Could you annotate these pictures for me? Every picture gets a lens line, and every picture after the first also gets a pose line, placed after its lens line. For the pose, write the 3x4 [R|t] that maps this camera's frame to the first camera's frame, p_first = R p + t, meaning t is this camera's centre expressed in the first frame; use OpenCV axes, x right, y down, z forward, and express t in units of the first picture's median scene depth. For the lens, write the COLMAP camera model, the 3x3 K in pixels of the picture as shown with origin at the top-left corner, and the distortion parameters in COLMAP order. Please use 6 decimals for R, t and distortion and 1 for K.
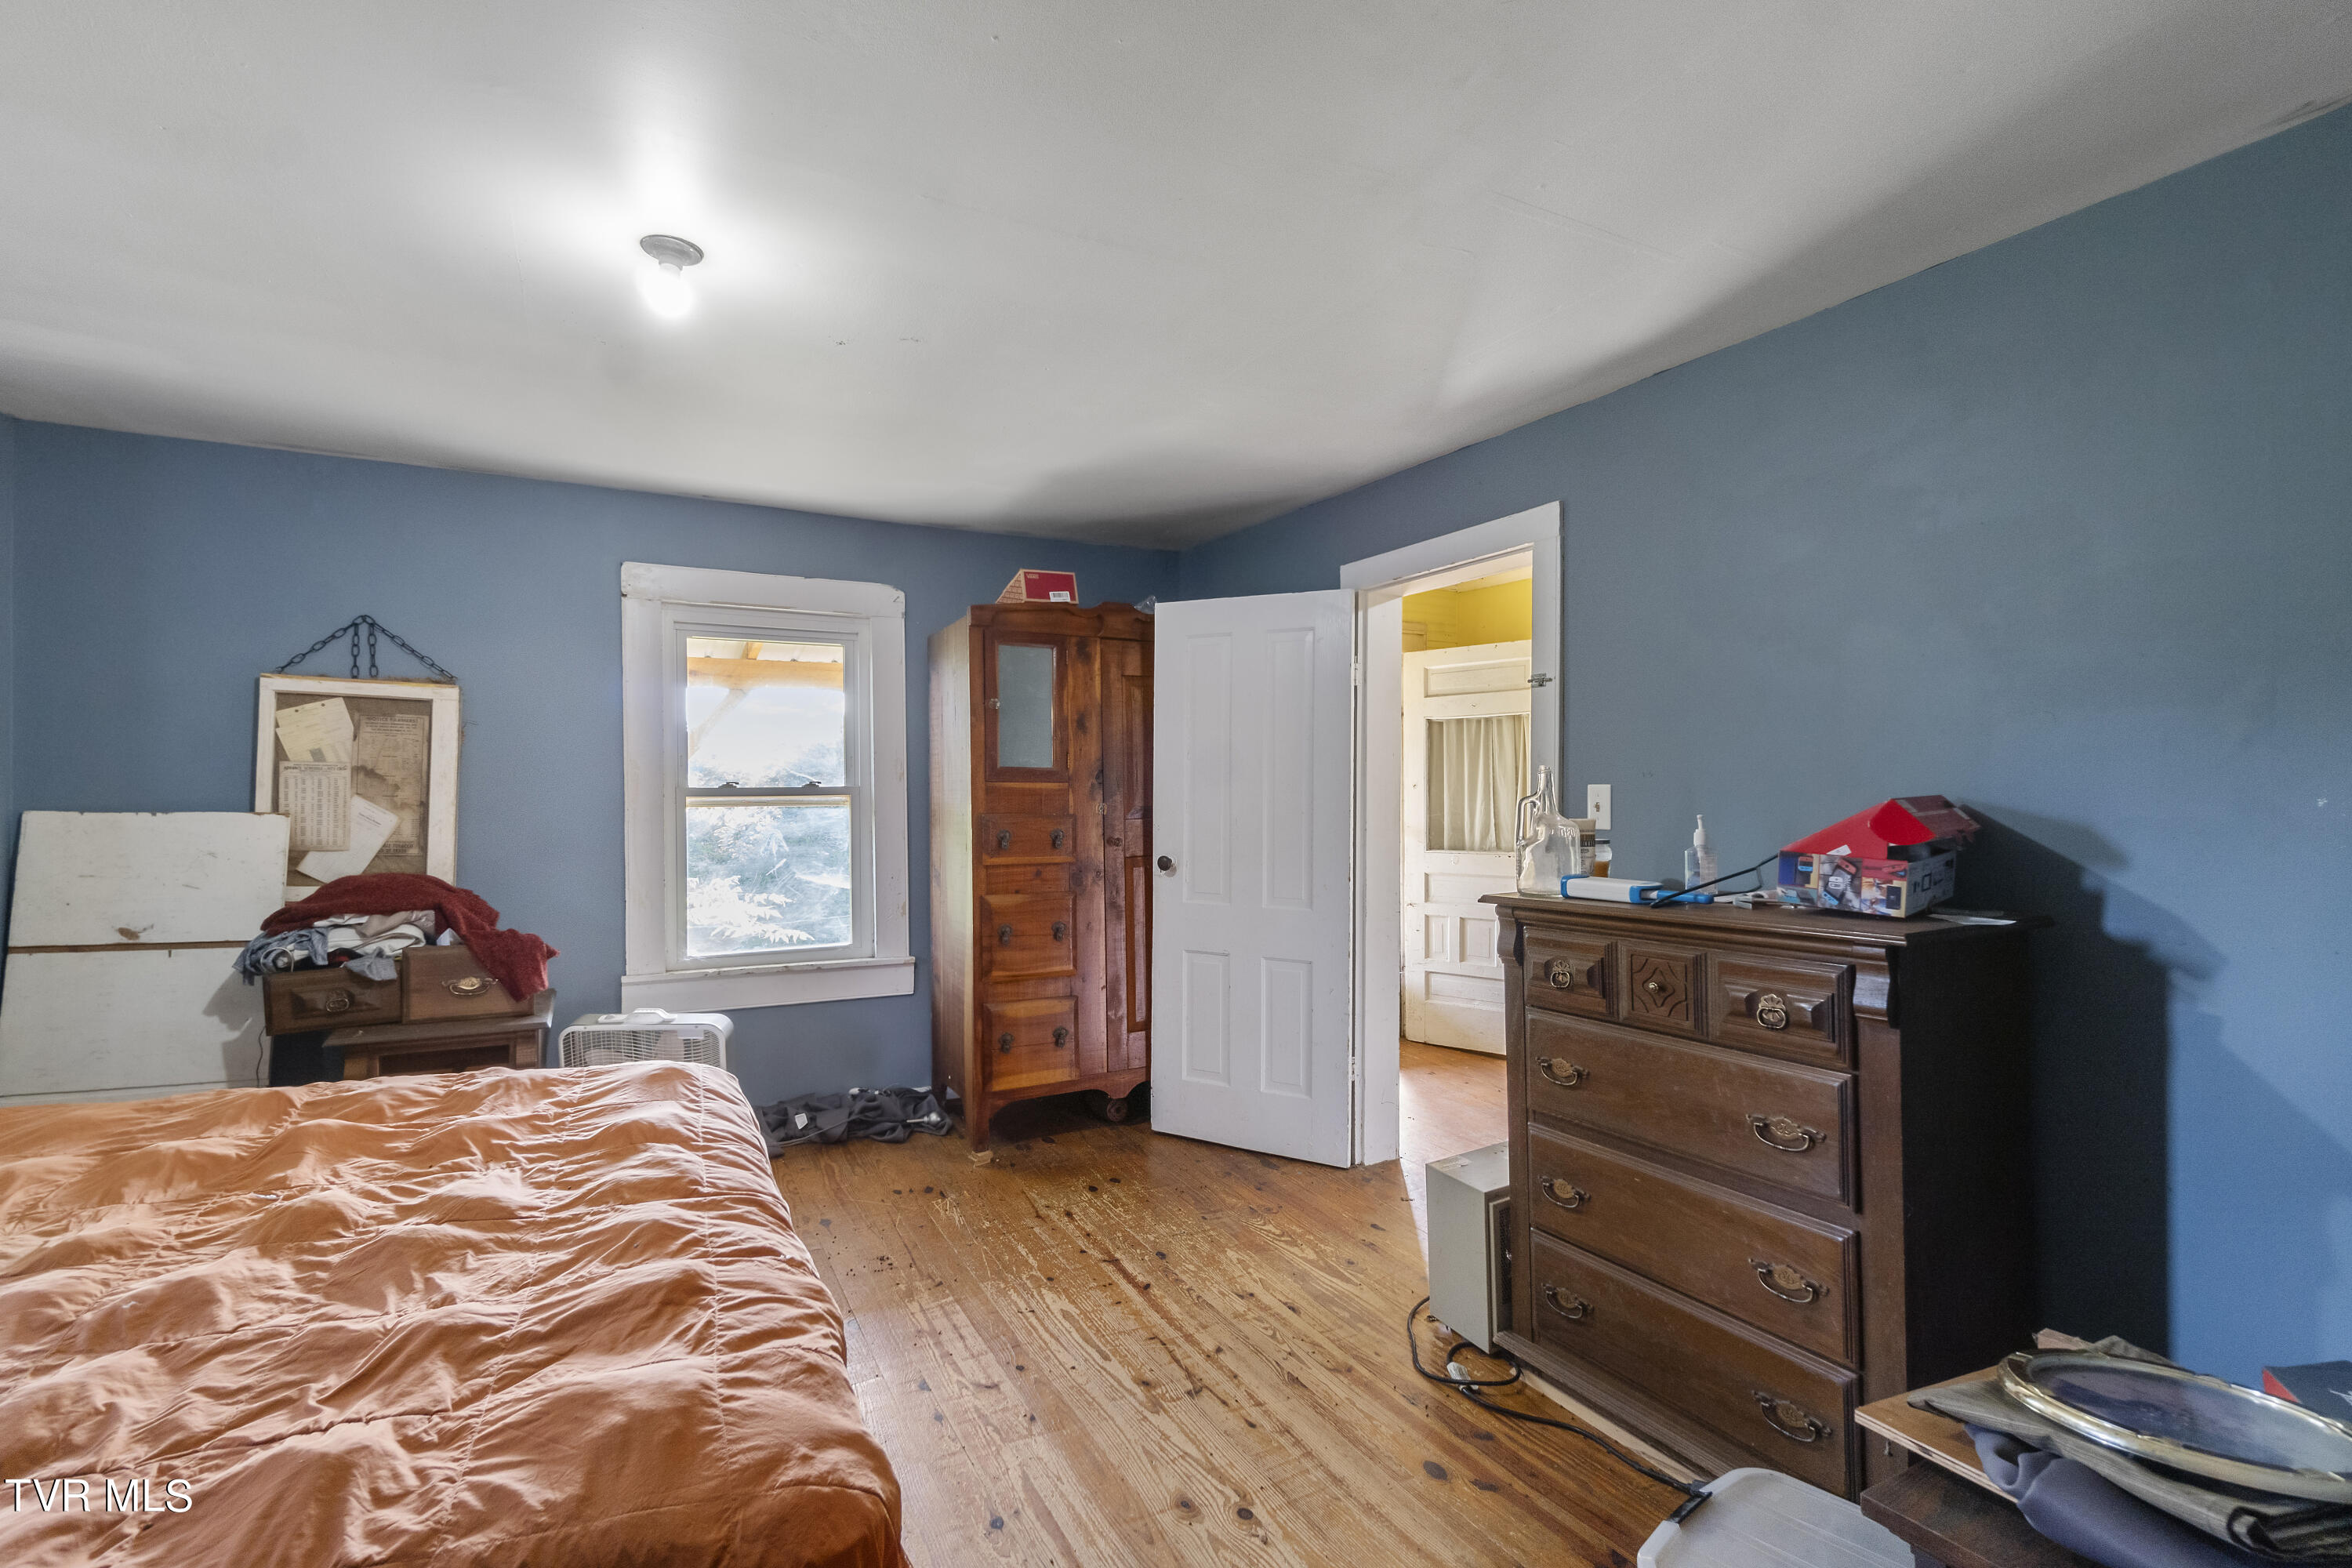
lens RADIAL K [[1083.2, 0, 1172.9], [0, 1083.2, 790.9], [0, 0, 1]] dist [0.000179, -0.000316]
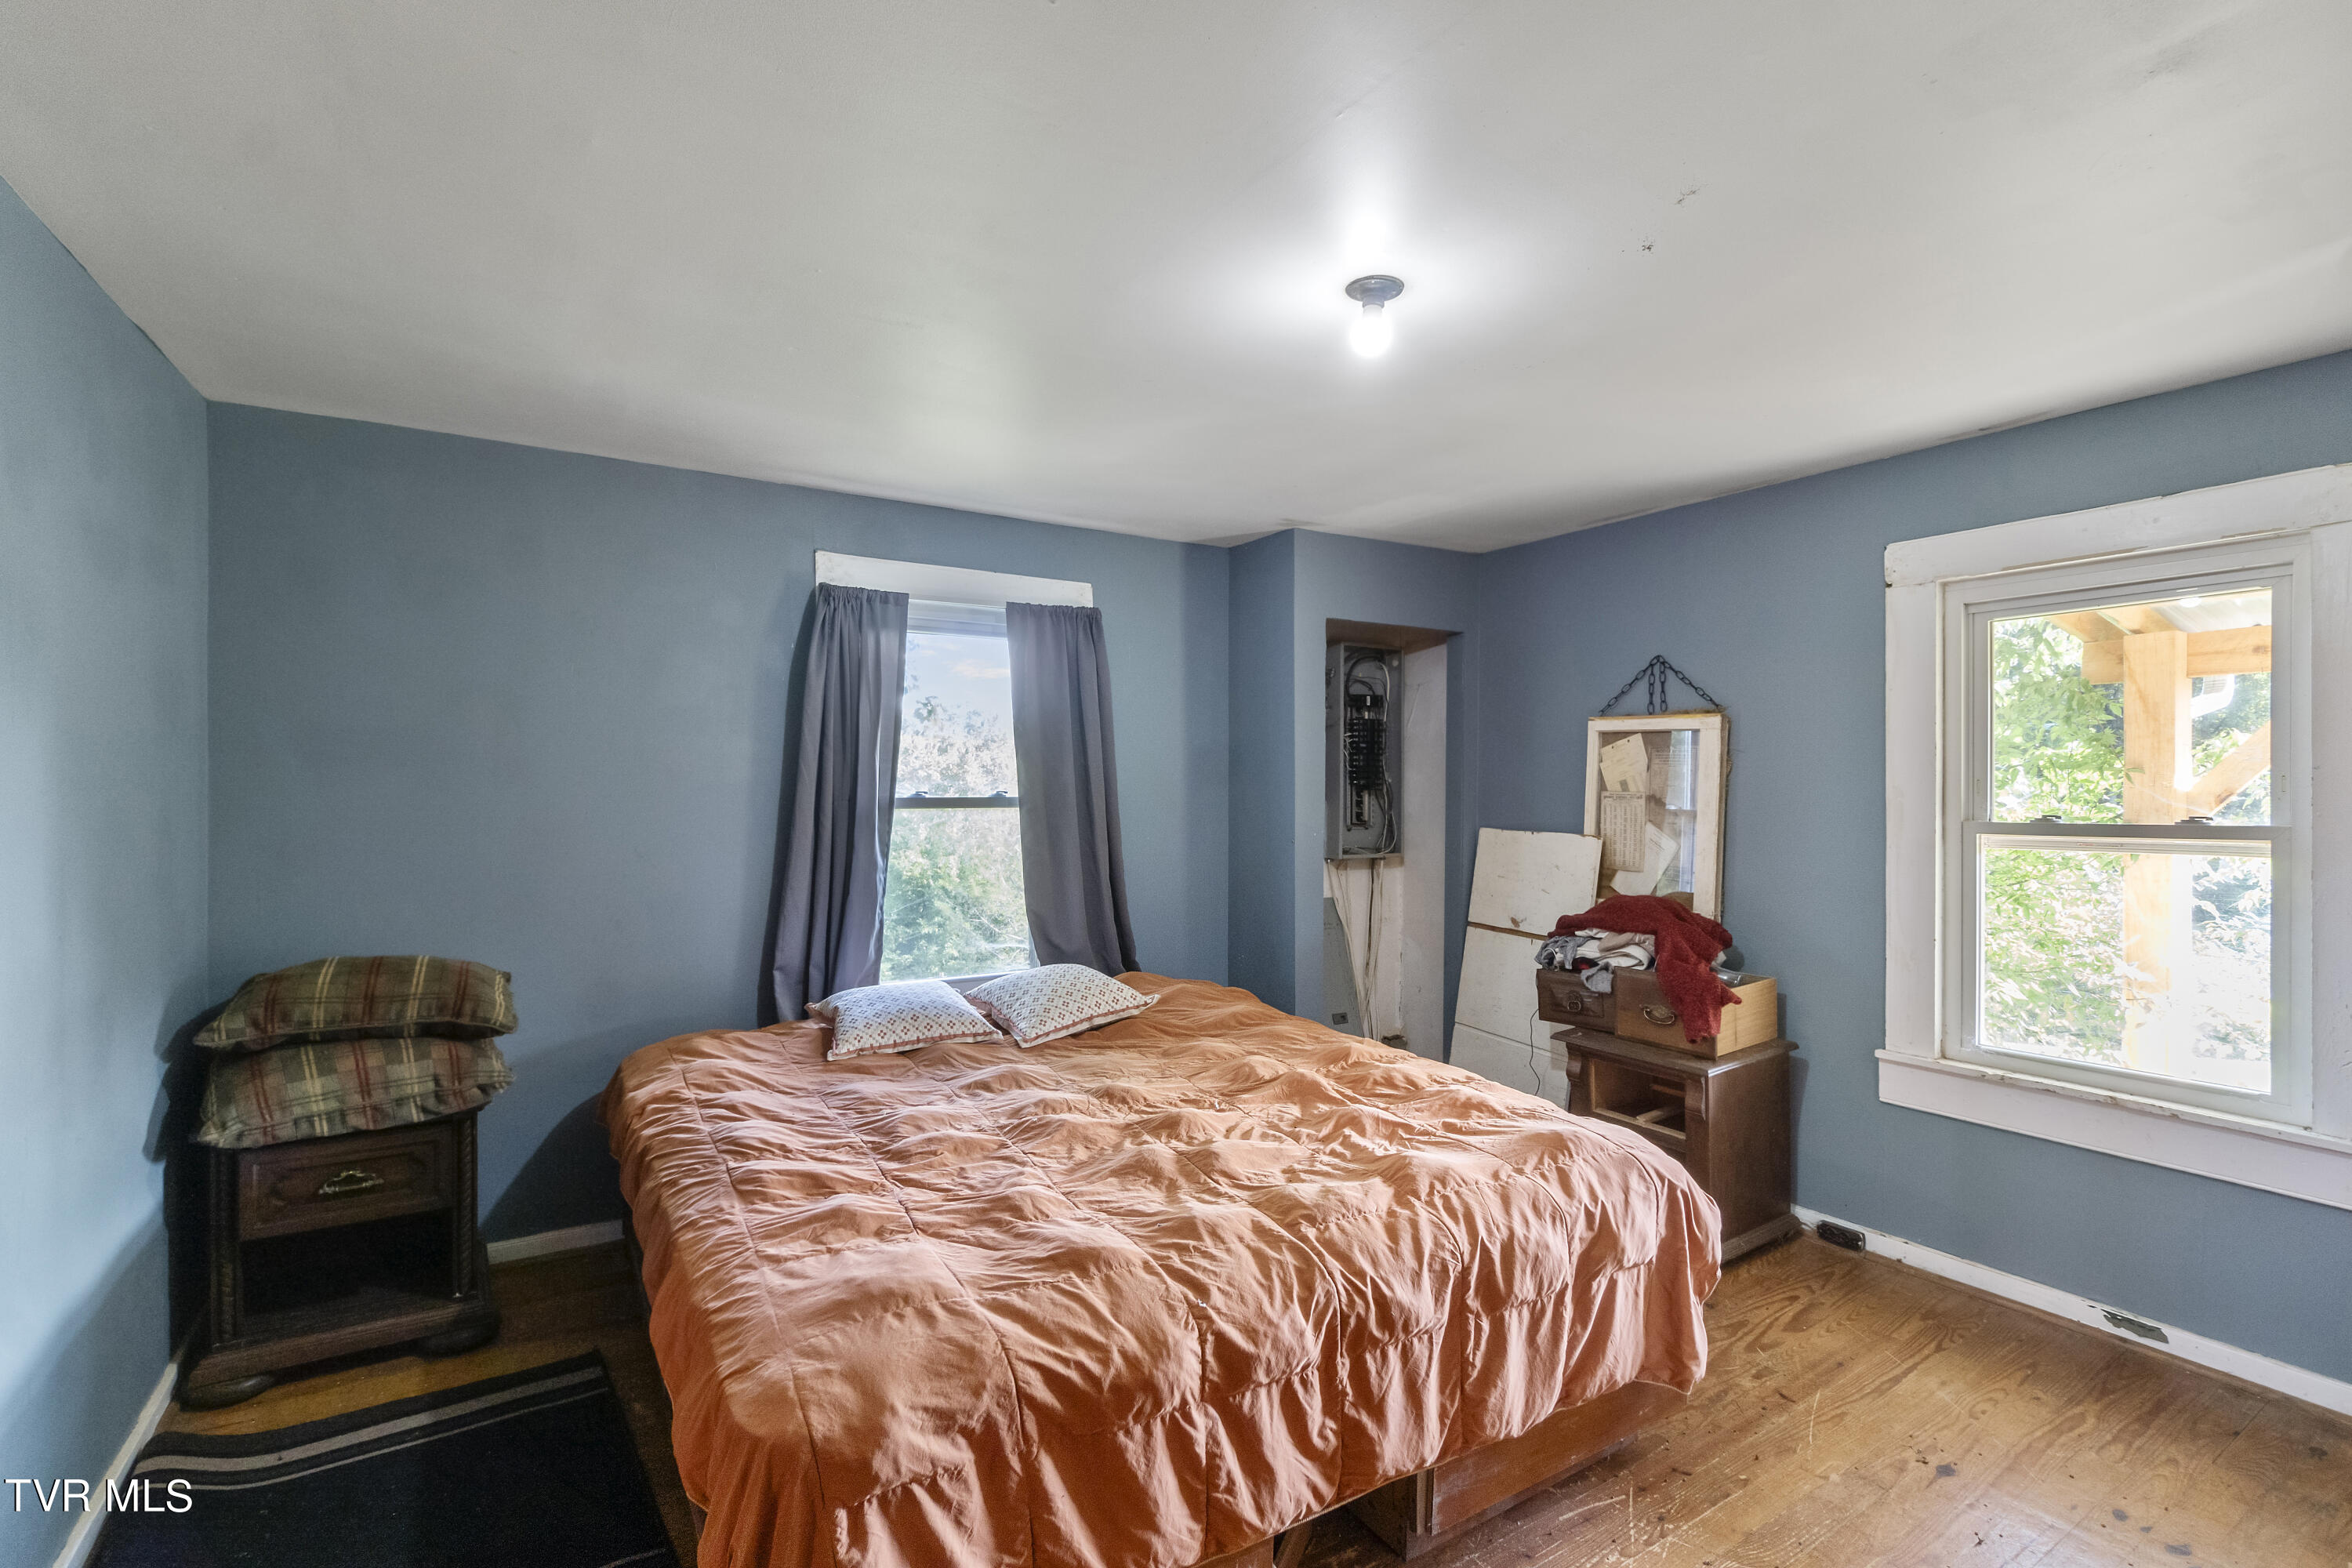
lens RADIAL K [[1101.2, 0, 1170.0], [0, 1101.2, 794.2], [0, 0, 1]] dist [-0.004501, -0.000193]
pose [[0.046335, 0.000199, -0.998926, 0.307301], [-0.009776, 0.999952, -0.000254, -0.017511], [0.998878, 0.009777, 0.046334, 0.433814]]
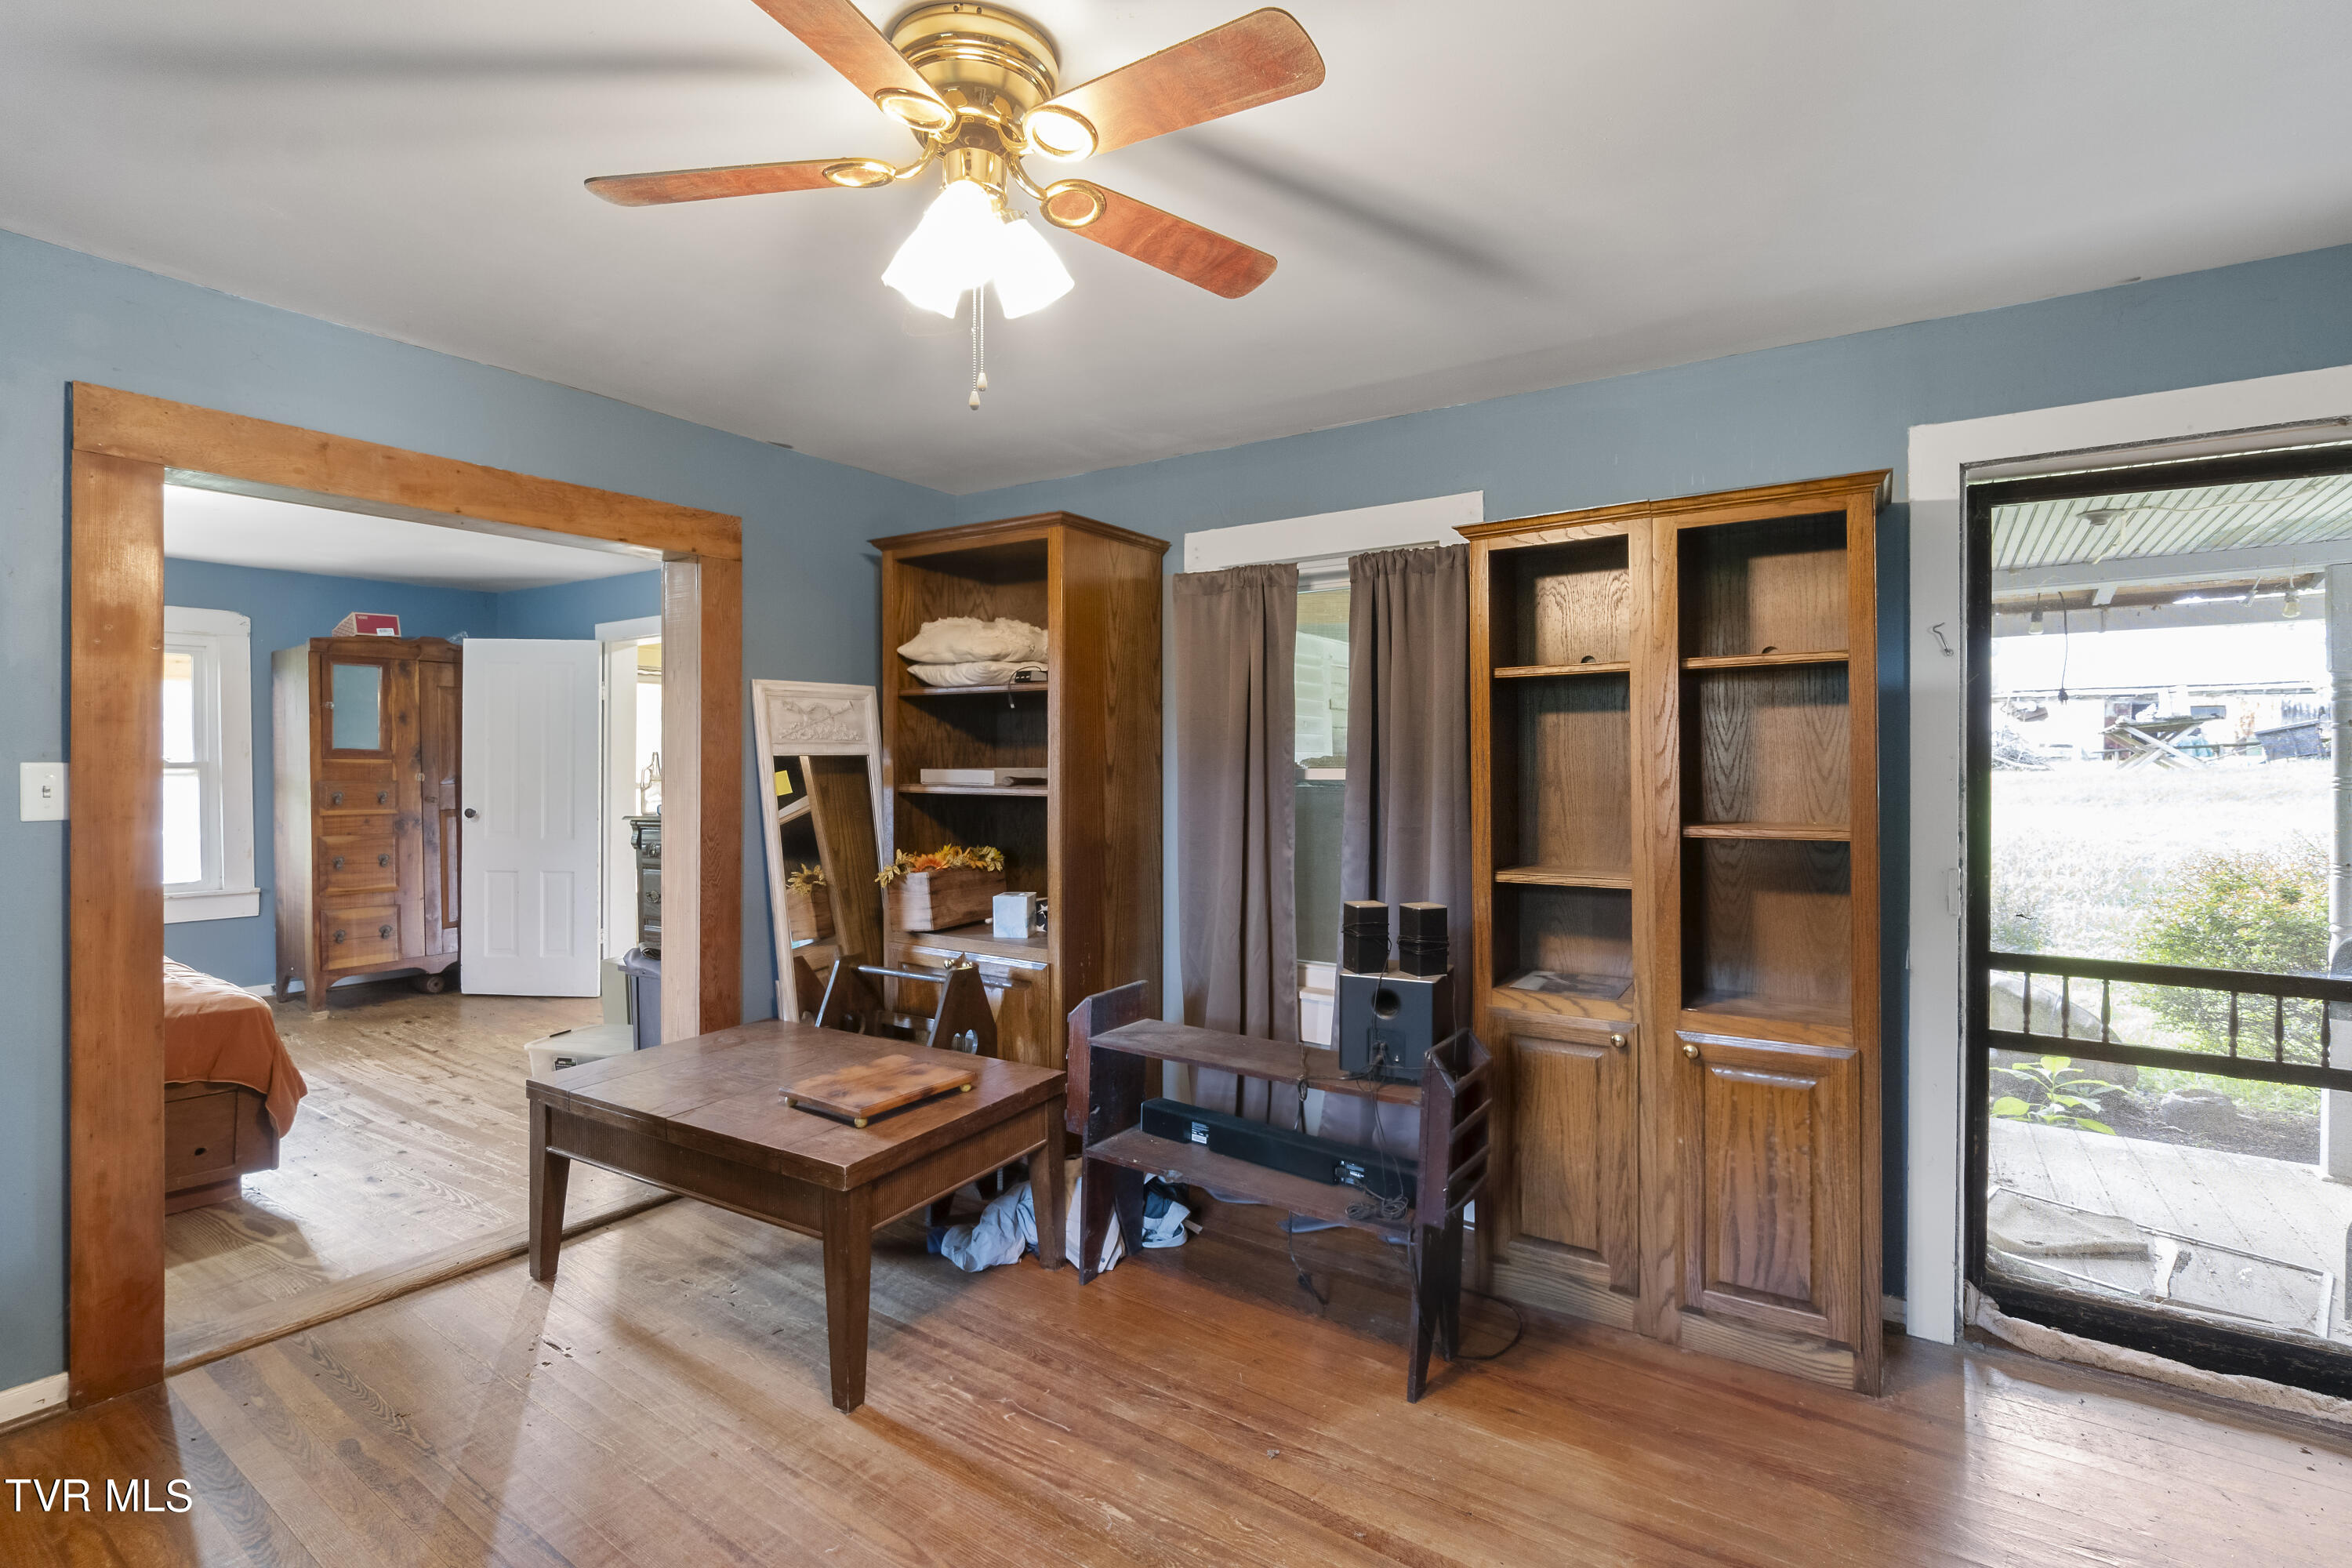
lens RADIAL K [[1109.0, 0, 1182.7], [0, 1109.0, 770.1], [0, 0, 1]] dist [-0.011948, -0.000121]
pose [[0.886614, -0.001380, 0.462507, 0.171494], [0.000580, 0.999998, 0.001871, 0.004926], [-0.462509, -0.001391, 0.886614, -0.864065]]
